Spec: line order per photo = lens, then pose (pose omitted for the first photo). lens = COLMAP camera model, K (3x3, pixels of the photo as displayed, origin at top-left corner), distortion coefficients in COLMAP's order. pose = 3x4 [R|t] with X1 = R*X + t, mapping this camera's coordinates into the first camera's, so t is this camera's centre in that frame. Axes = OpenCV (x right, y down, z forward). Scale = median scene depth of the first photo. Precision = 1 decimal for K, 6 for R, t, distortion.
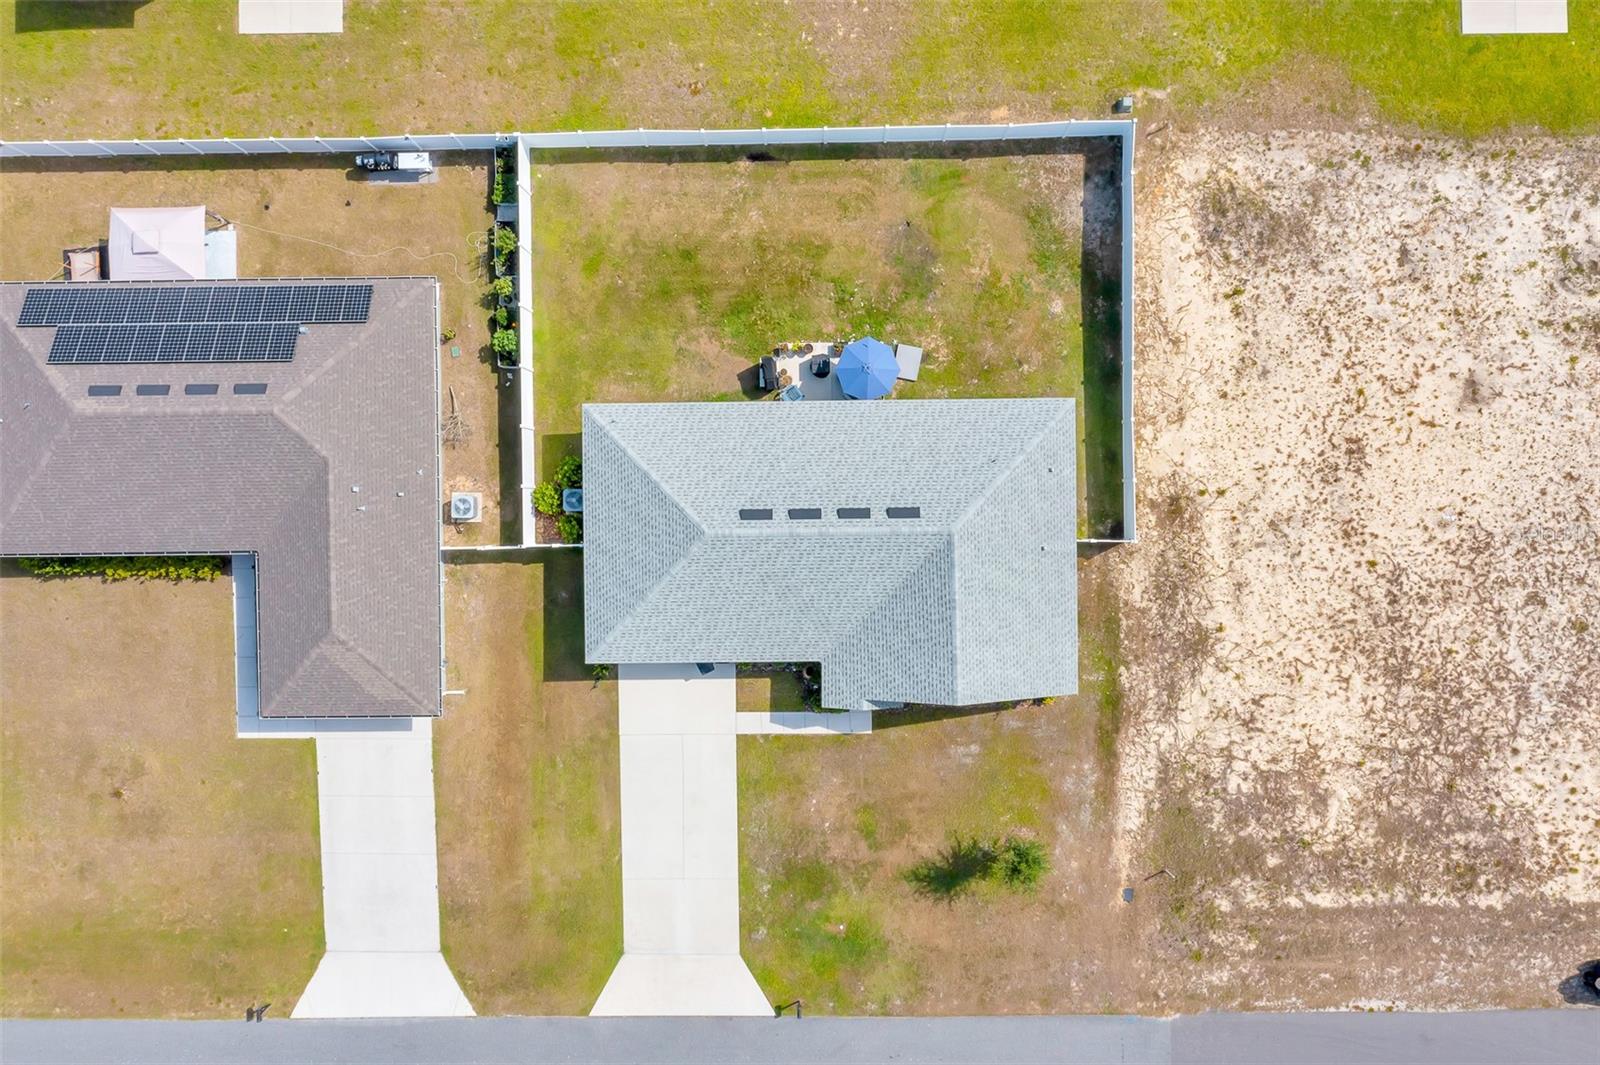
lens RADIAL K [[1279.2, 0, 802.8], [0, 1279.2, 528.4], [0, 0, 1]] dist [-0.015178, 0.001476]
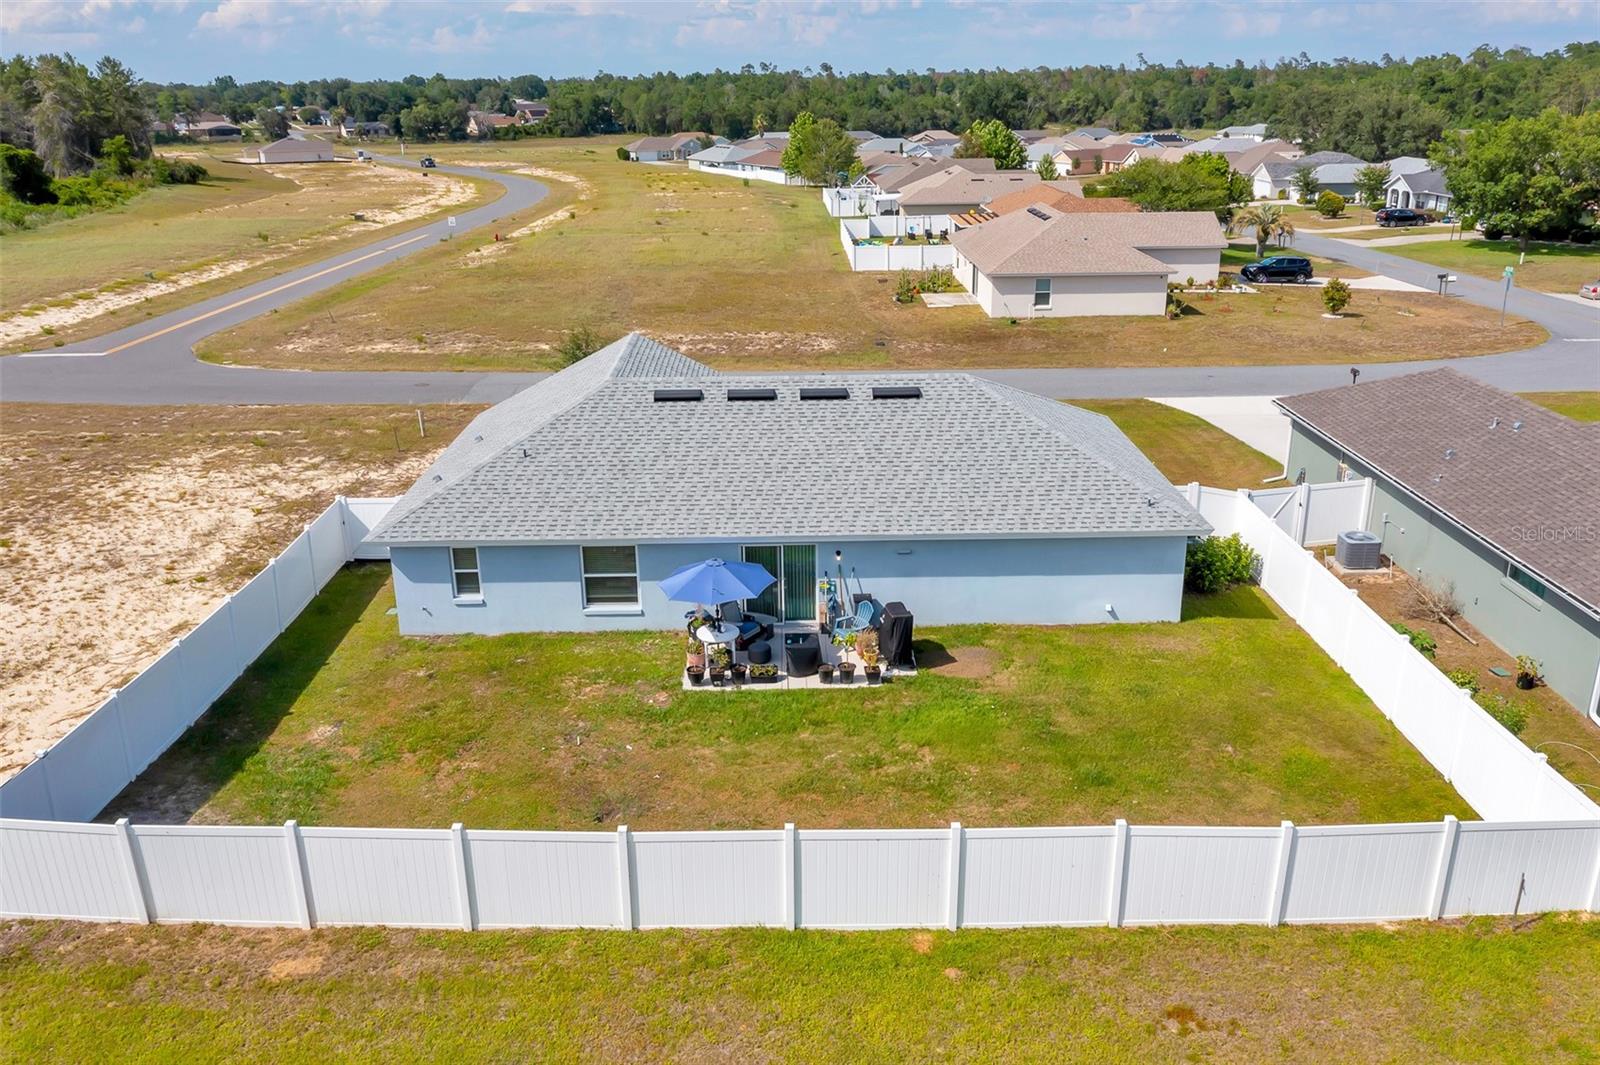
lens RADIAL K [[1279.2, 0, 783.5], [0, 1279.2, 472.8], [0, 0, 1]] dist [-0.015178, 0.001476]
pose [[-0.999741, 0.012990, 0.018691, 0.010259], [0.013848, -0.304608, 0.952377, -0.608609], [0.018065, 0.952389, 0.304349, 0.756158]]
